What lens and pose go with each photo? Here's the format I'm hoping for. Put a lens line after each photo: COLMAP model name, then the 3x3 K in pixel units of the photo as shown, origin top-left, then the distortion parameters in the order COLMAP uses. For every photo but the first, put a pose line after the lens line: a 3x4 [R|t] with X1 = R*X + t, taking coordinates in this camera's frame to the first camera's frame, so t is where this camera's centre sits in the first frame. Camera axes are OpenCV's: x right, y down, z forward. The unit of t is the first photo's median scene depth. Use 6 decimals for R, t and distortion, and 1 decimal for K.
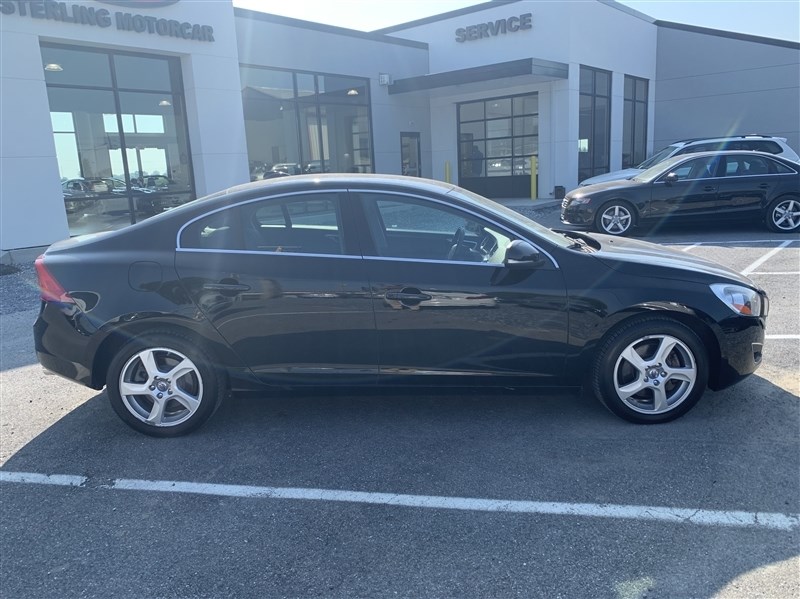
lens RADIAL K [[613.4, 0, 398.1], [0, 613.4, 301.1], [0, 0, 1]] dist [0.009881, -0.018603]
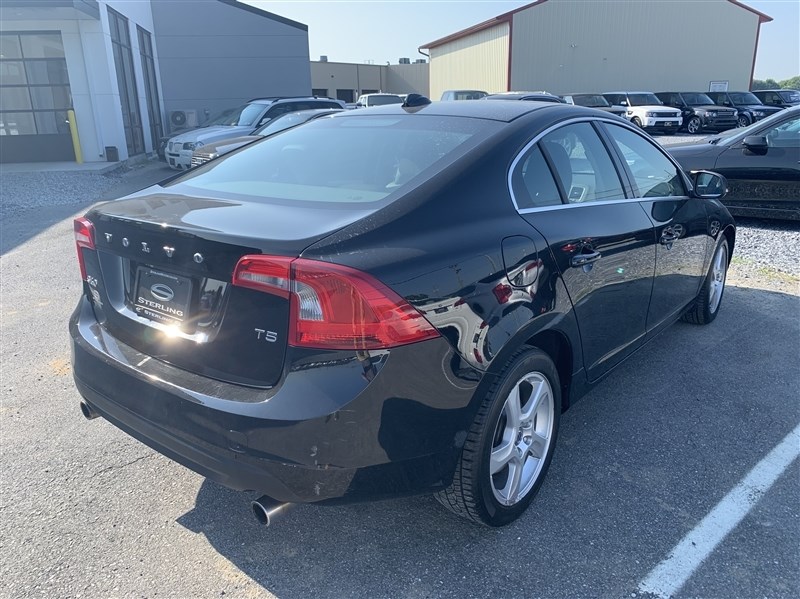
lens RADIAL K [[613.4, 0, 395.7], [0, 613.4, 302.1], [0, 0, 1]] dist [0.009881, -0.018603]
pose [[0.631267, -0.199649, 0.749428, -0.962251], [0.158093, 0.979135, 0.127677, -0.100143], [-0.759282, 0.037881, 0.649659, 0.735731]]
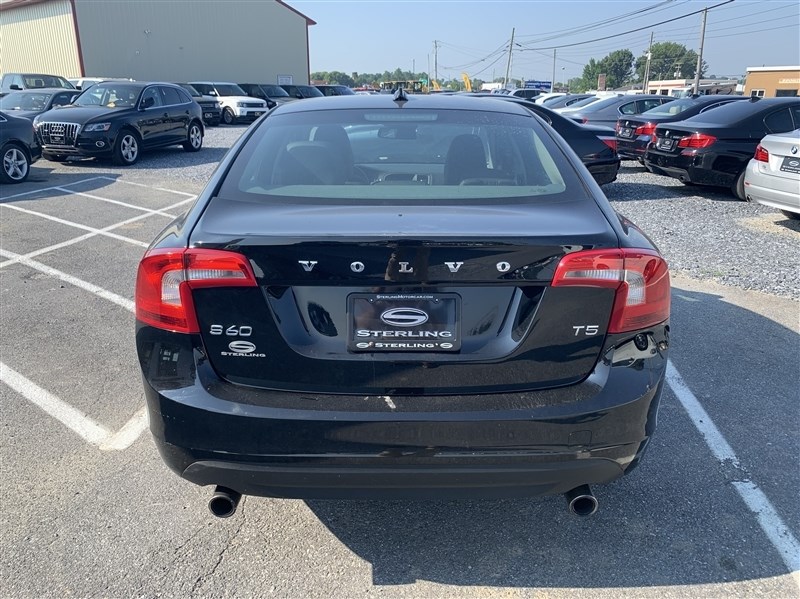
lens RADIAL K [[613.4, 0, 395.1], [0, 613.4, 295.9], [0, 0, 1]] dist [0.009881, -0.018603]
pose [[-0.006742, -0.267317, 0.963585, -1.144015], [0.212028, 0.941315, 0.262622, -0.222339], [-0.977240, 0.206078, 0.050332, 1.272785]]
